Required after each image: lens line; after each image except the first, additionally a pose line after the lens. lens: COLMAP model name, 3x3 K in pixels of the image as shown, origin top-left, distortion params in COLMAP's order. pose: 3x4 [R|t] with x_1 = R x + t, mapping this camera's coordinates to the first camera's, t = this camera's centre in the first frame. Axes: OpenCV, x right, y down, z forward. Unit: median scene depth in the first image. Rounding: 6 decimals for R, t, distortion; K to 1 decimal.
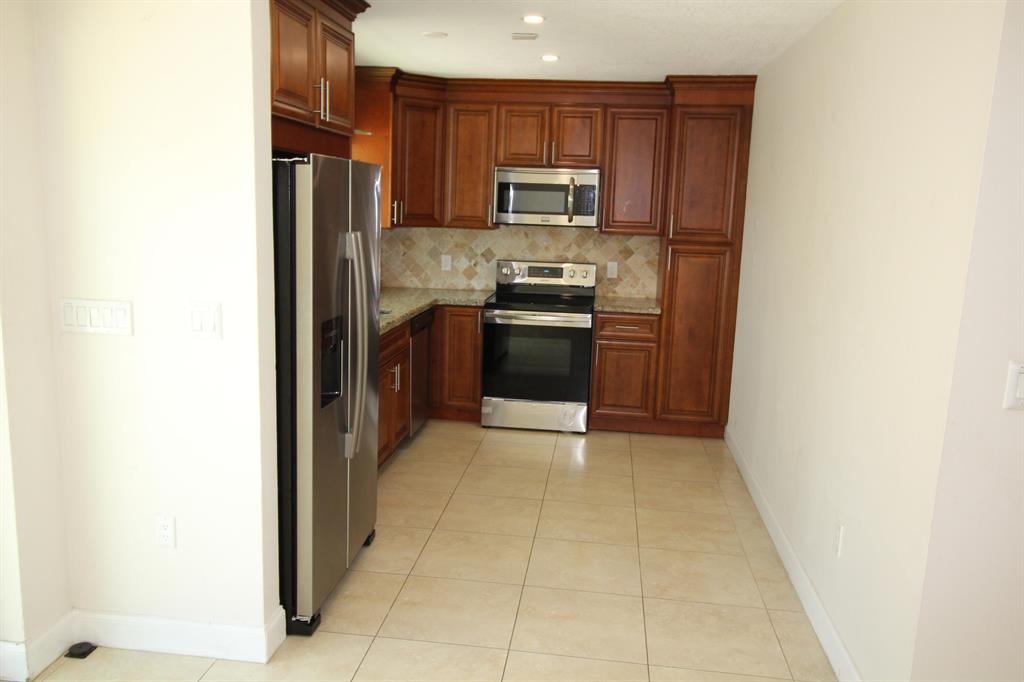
lens RADIAL K [[811.0, 0, 512.0], [0, 811.0, 341.0], [0, 0, 1]] dist [0.022201, -0.003184]
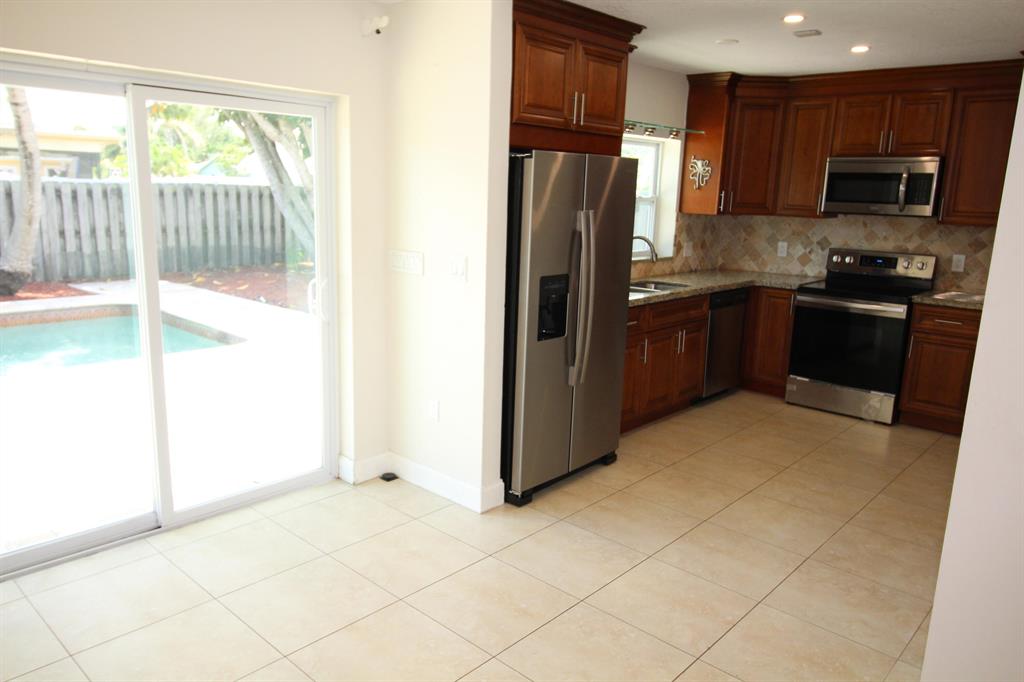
lens RADIAL K [[744.2, 0, 512.0], [0, 744.2, 341.0], [0, 0, 1]] dist [0.025706, -0.000535]
pose [[0.817321, 0.110651, -0.565458, 0.219923], [-0.101117, 0.993702, 0.048295, 0.014351], [0.567241, 0.017705, 0.823362, -0.020064]]
